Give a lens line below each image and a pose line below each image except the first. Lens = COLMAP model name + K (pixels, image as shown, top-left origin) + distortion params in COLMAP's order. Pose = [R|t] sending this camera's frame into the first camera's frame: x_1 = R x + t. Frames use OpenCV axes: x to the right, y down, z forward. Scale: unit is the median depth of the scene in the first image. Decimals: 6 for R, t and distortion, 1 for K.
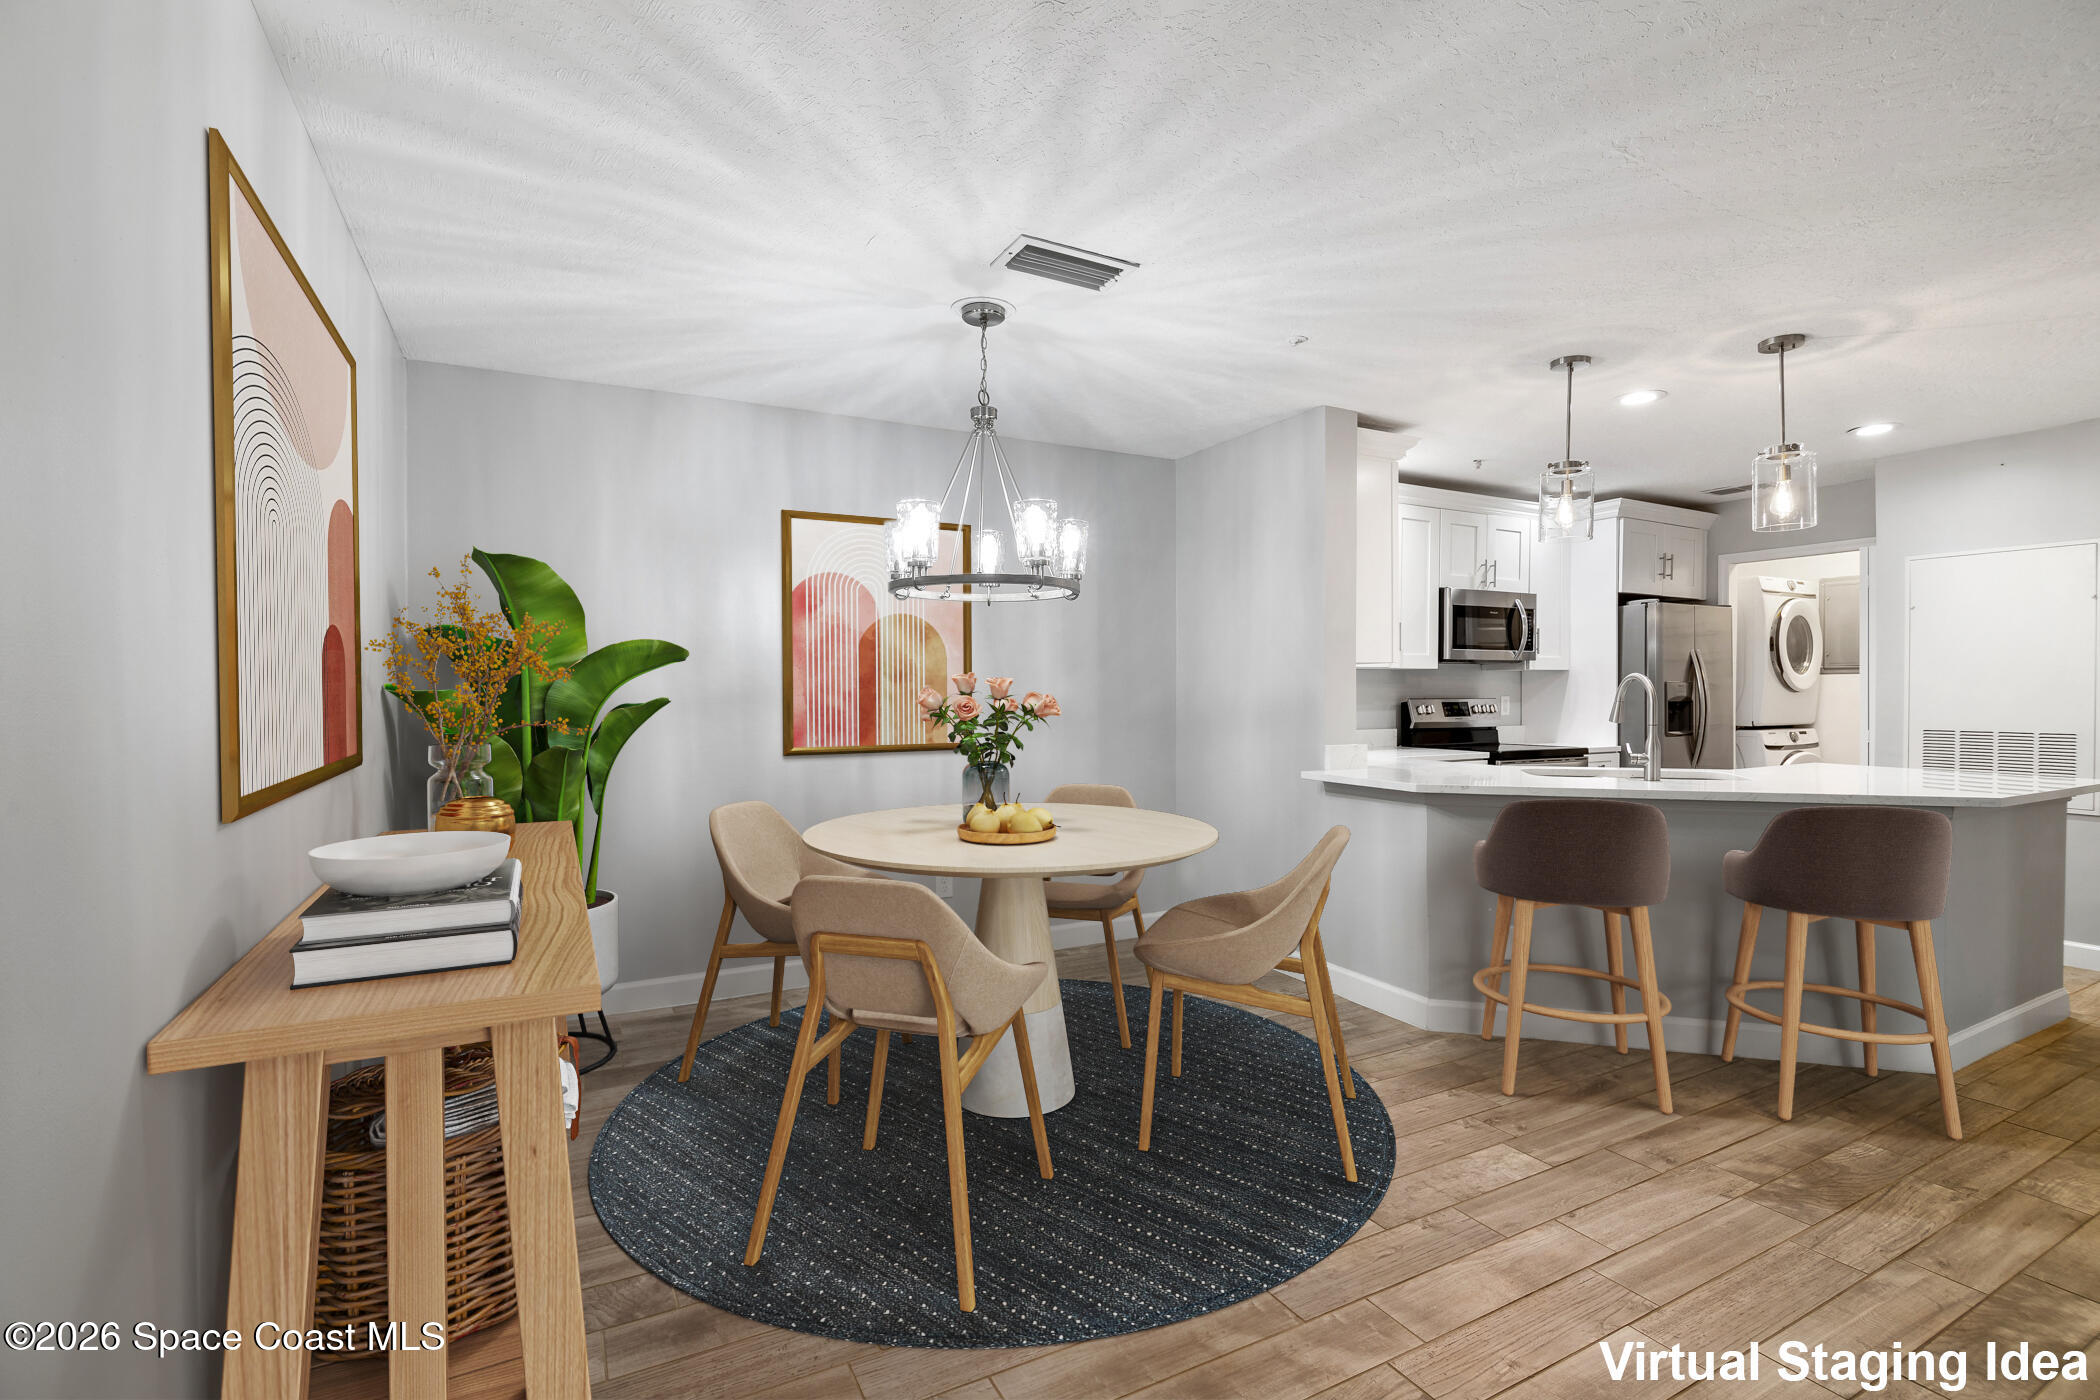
lens RADIAL K [[964.0, 0, 1055.2], [0, 964.0, 703.0], [0, 0, 1]] dist [-0.002884, -0.007363]
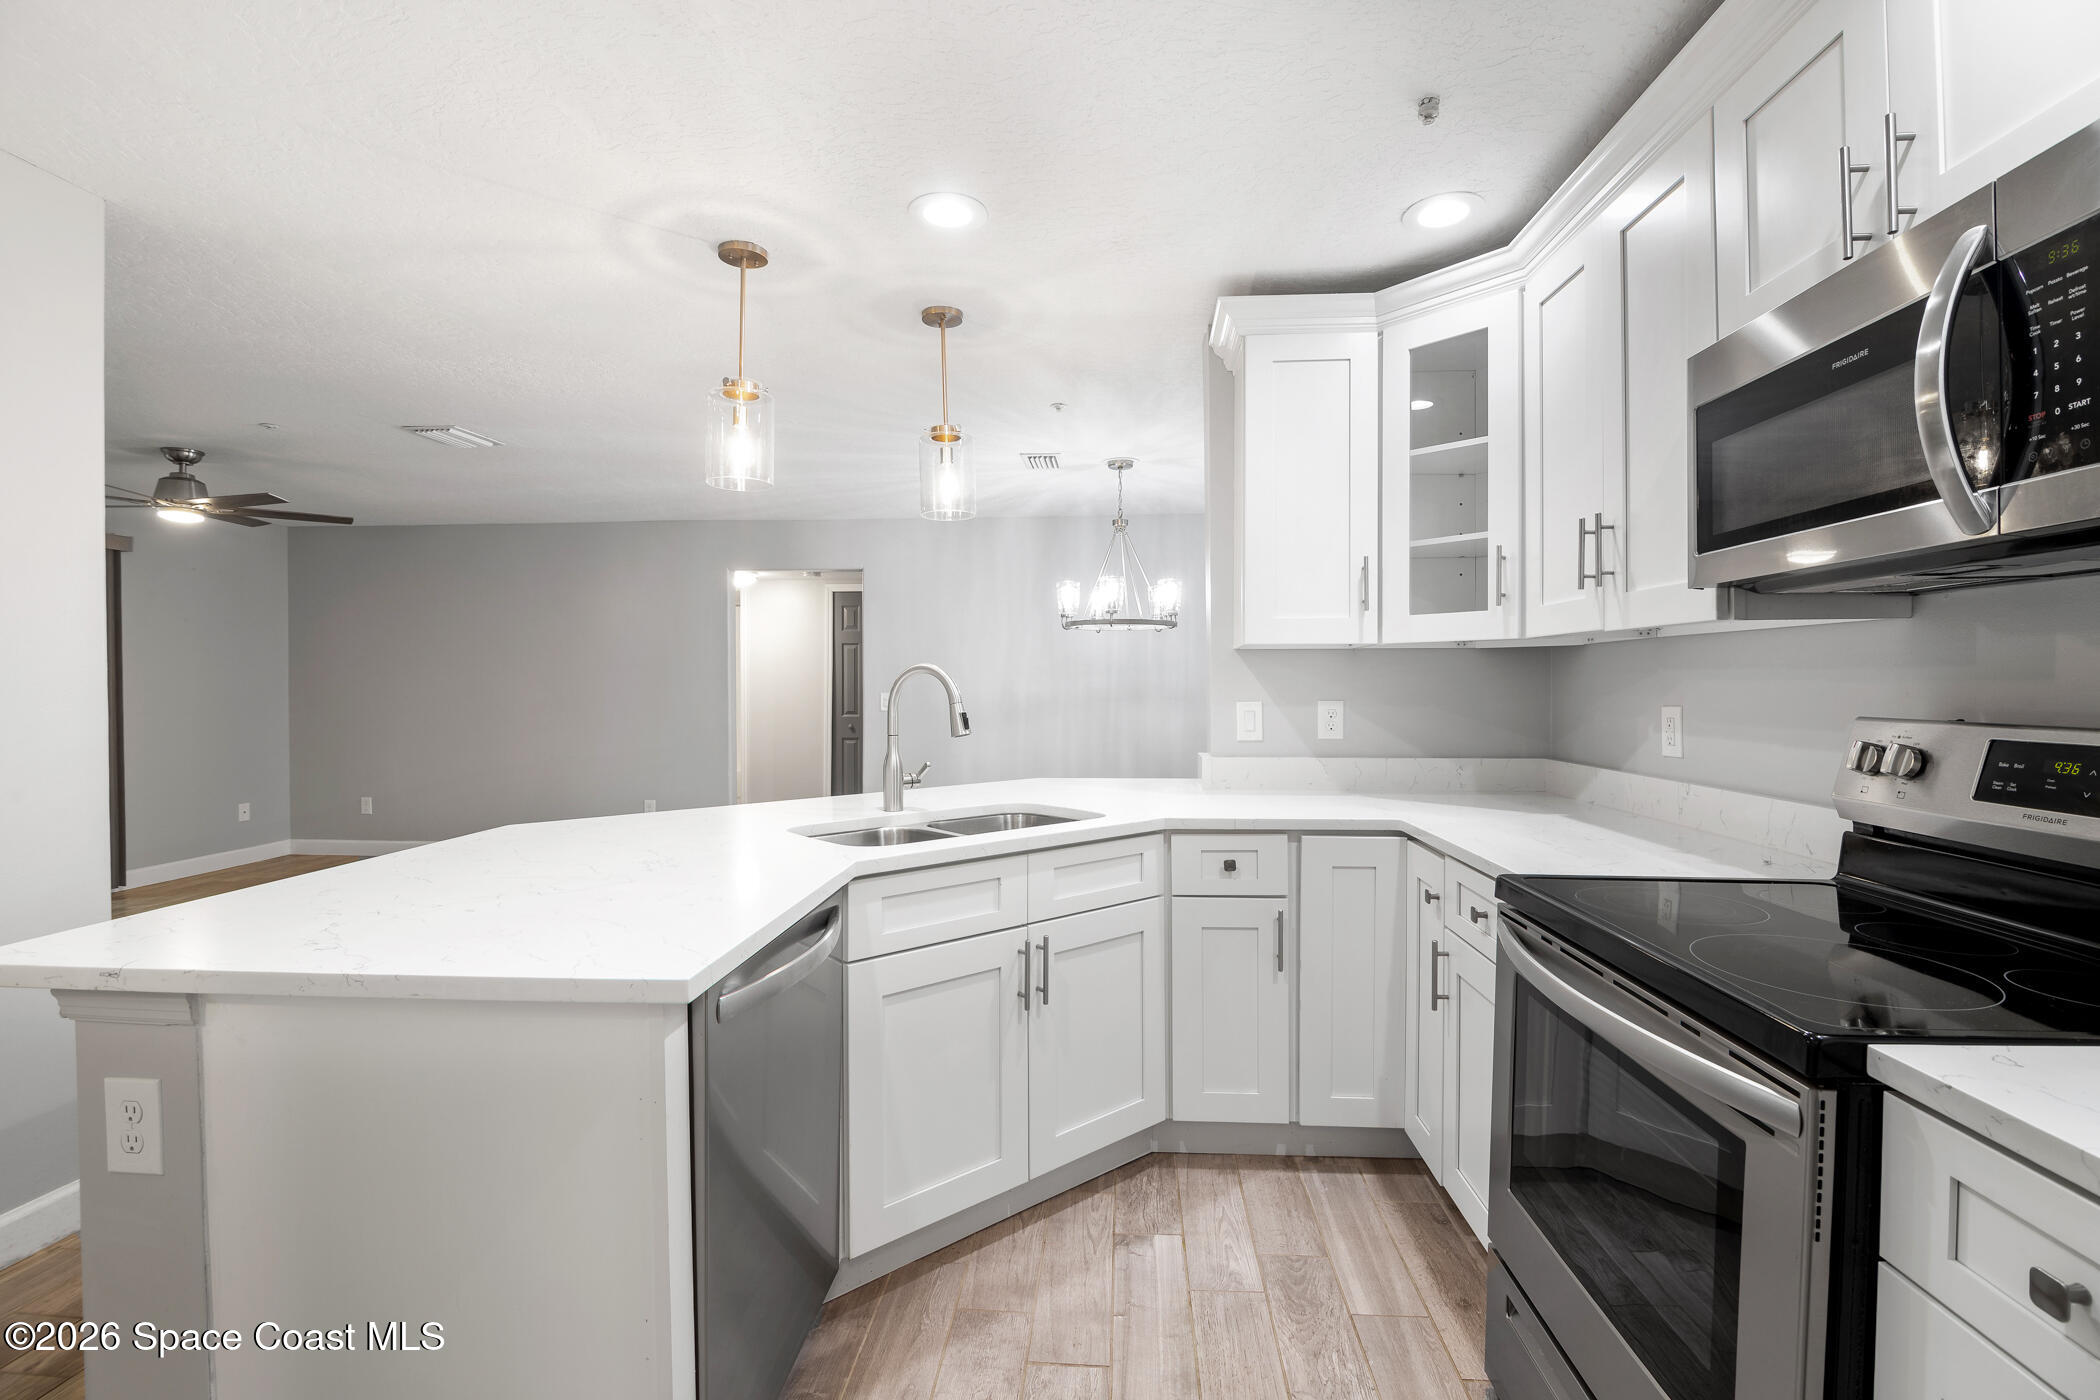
lens RADIAL K [[964.0, 0, 1055.2], [0, 964.0, 703.0], [0, 0, 1]] dist [-0.002884, -0.007363]
pose [[-0.535998, 0.021312, -0.843950, 0.741418], [-0.007317, 0.999526, 0.029888, -0.015779], [0.844188, 0.022195, -0.535588, 0.941562]]
